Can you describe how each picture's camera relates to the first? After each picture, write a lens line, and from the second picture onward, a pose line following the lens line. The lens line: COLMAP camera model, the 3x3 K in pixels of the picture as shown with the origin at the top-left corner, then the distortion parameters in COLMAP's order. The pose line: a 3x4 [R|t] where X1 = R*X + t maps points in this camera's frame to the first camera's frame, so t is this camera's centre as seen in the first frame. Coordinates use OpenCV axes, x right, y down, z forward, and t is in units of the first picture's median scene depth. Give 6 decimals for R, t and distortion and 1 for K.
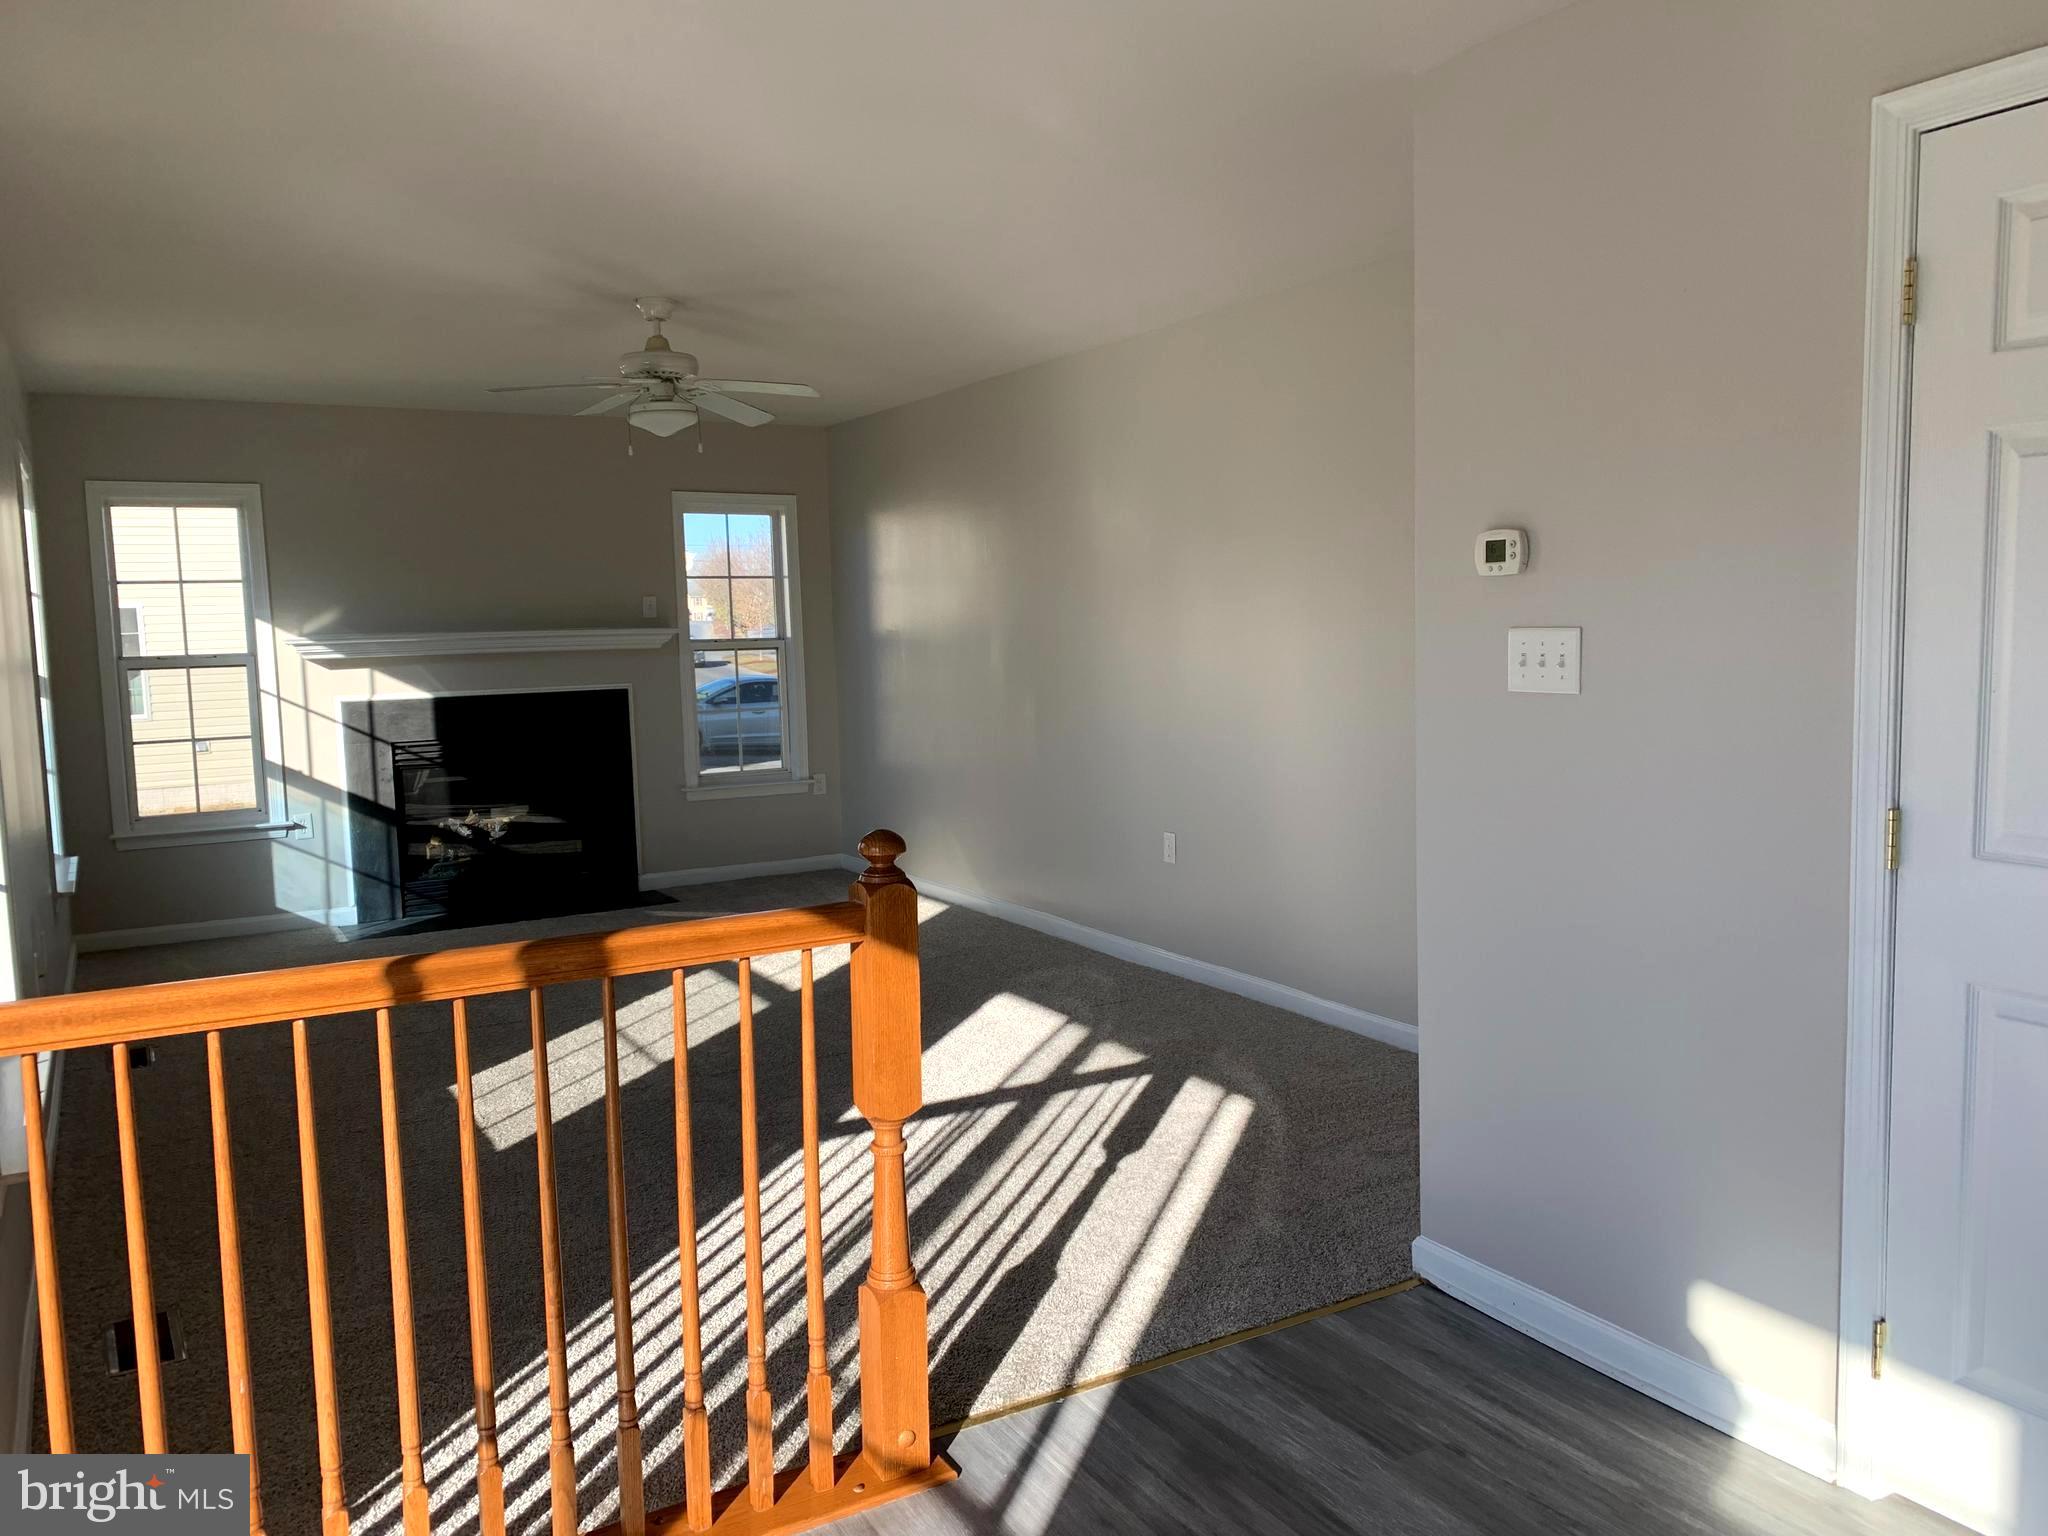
lens RADIAL K [[1539.3, 0, 1018.6], [0, 1539.3, 769.5], [0, 0, 1]] dist [0.097495, -0.154541]
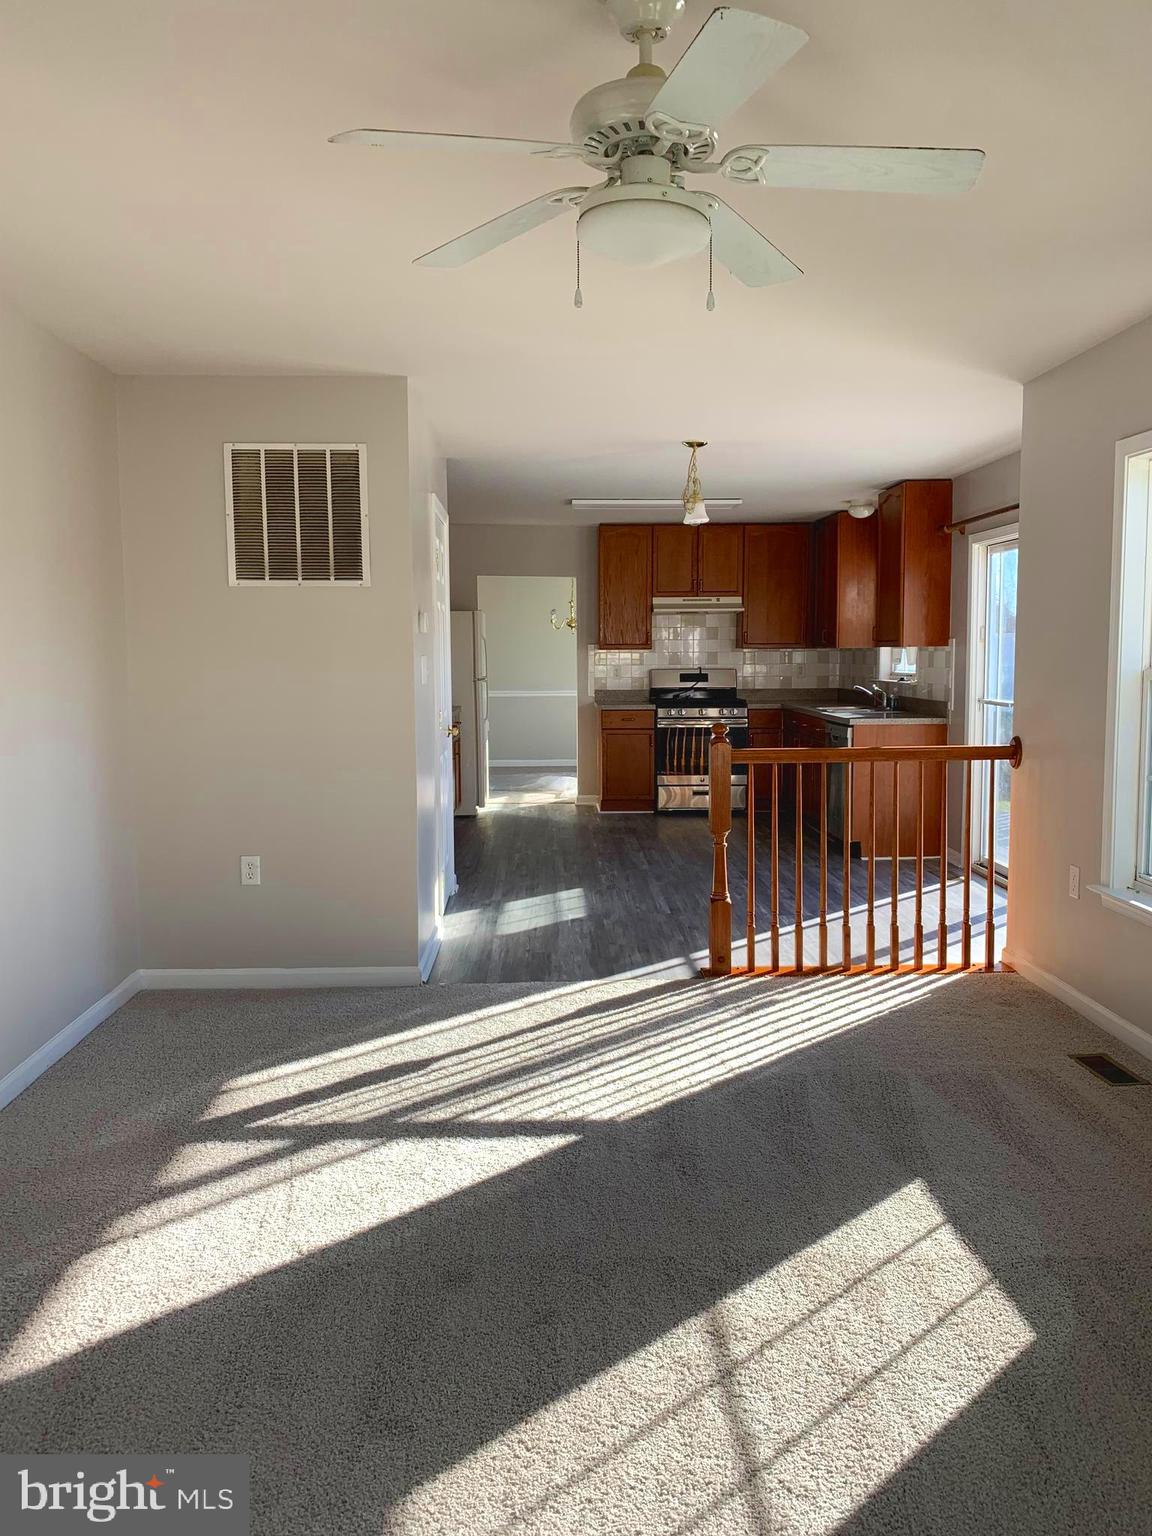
lens RADIAL K [[1163.7, 0, 576.0], [0, 1163.7, 768.0], [0, 0, 1]] dist [0.103987, -0.254449]
pose [[-0.872886, -0.017359, 0.487616, -0.262717], [0.076551, 0.982118, 0.171998, -0.077094], [-0.481882, 0.187462, -0.855948, 0.878818]]
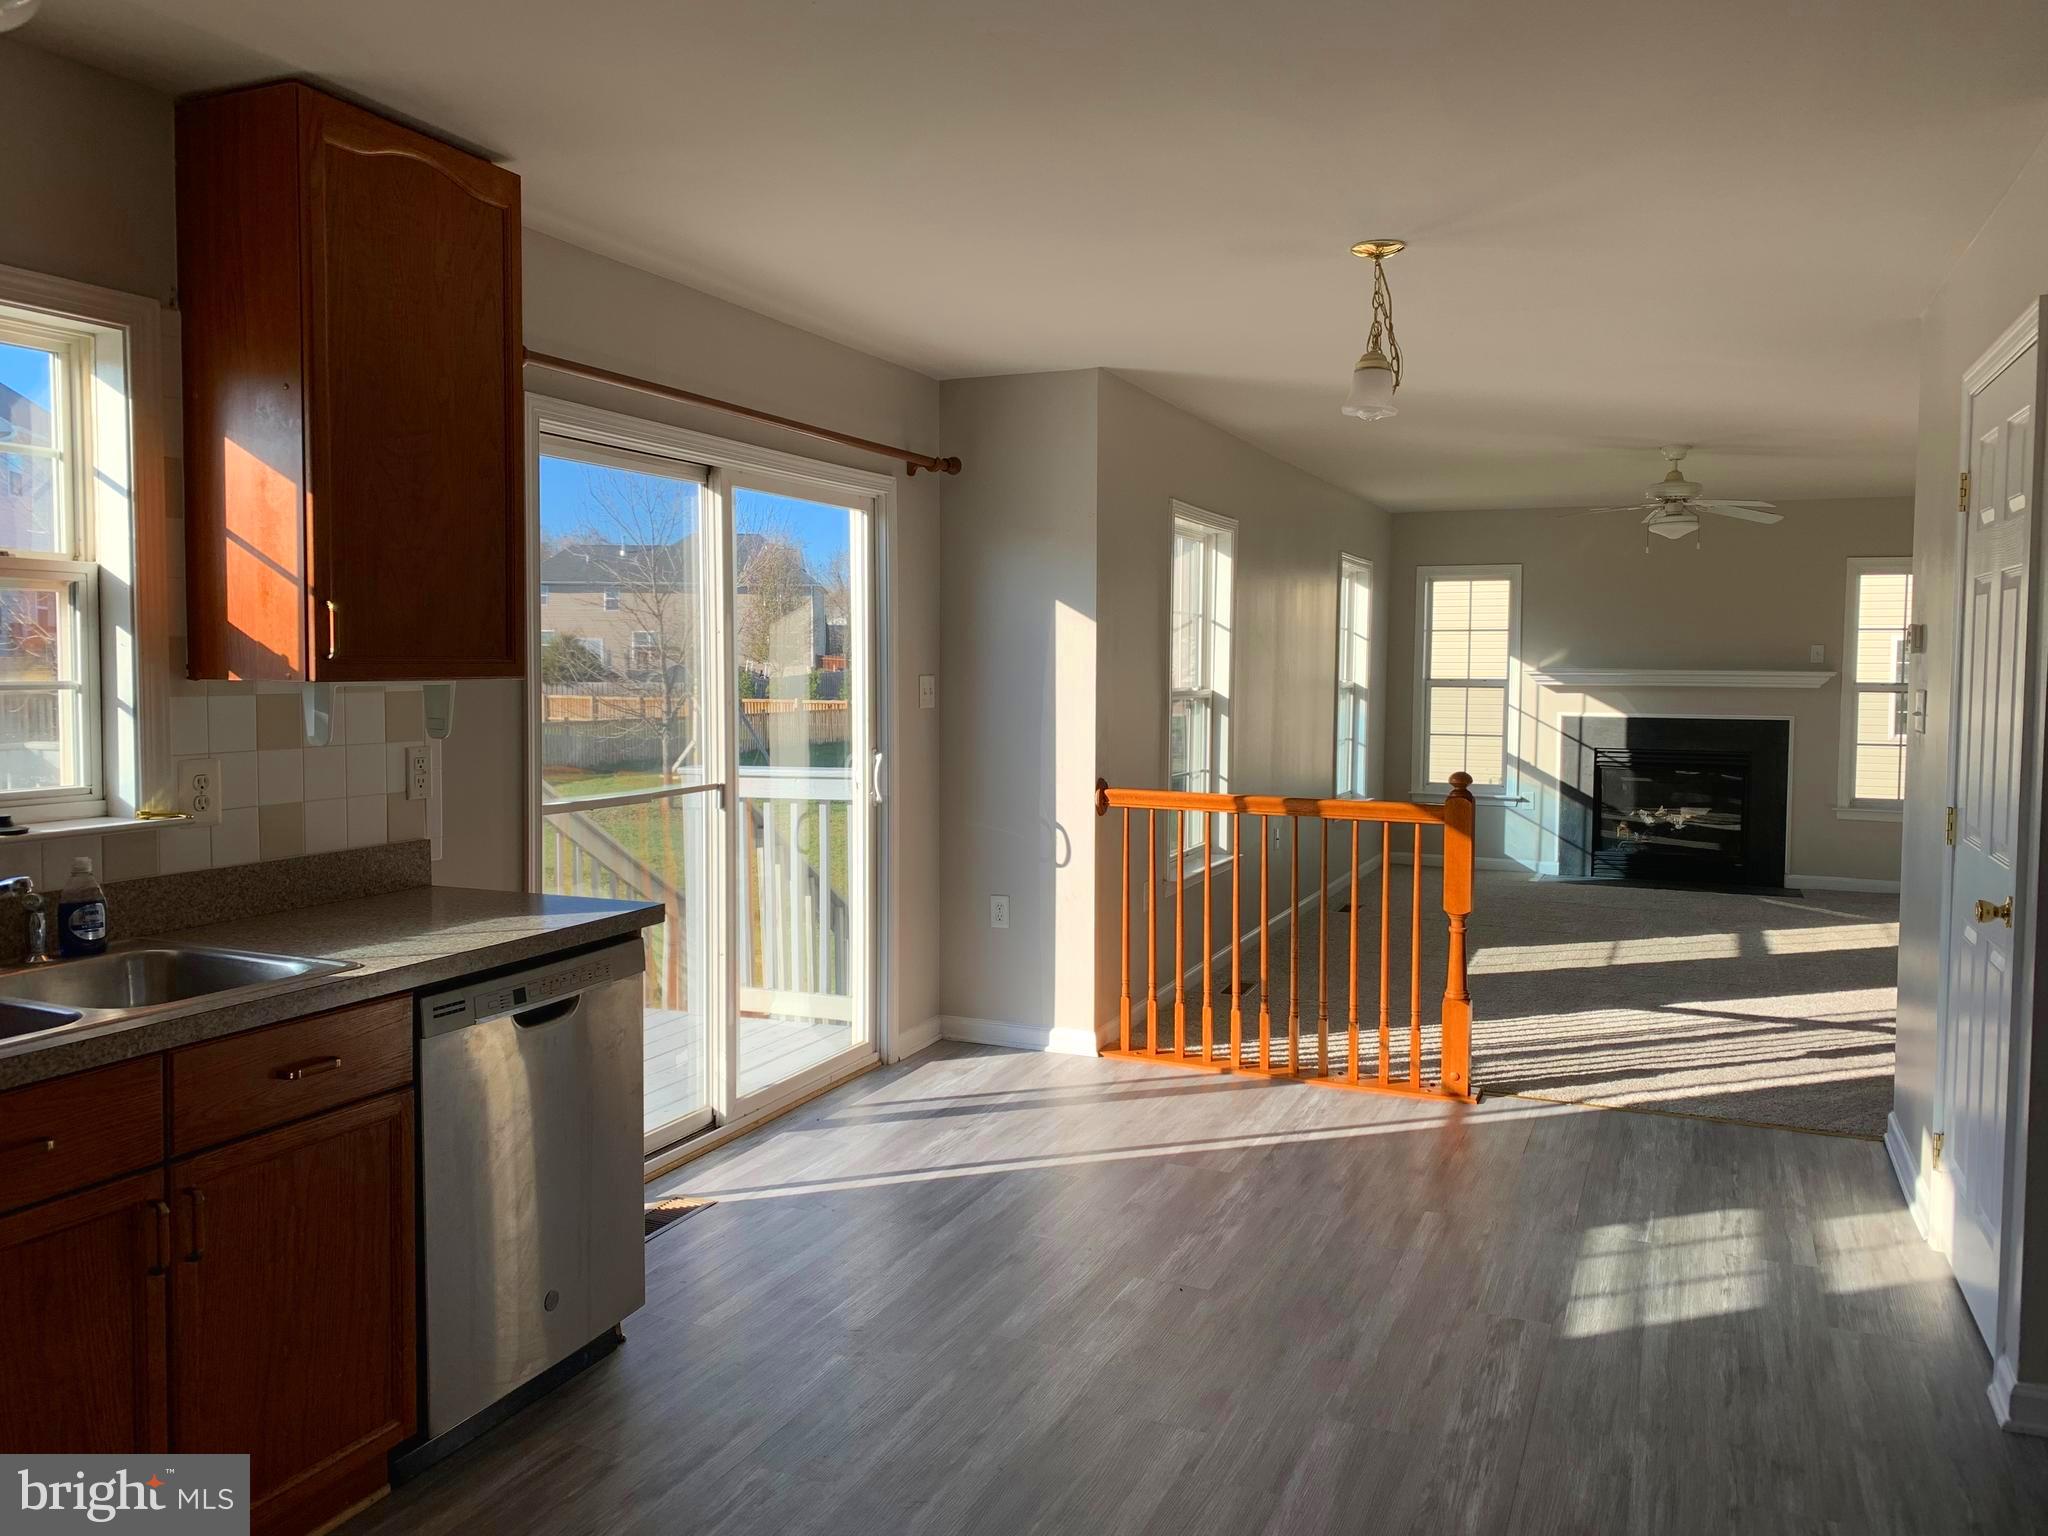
lens RADIAL K [[1543.4, 0, 1005.5], [0, 1543.4, 757.0], [0, 0, 1]] dist [0.069365, -0.116016]
pose [[0.592712, 0.081240, -0.801307, 0.397840], [-0.100961, 0.994547, 0.026153, 0.007387], [0.799062, 0.065399, 0.597682, -0.239610]]
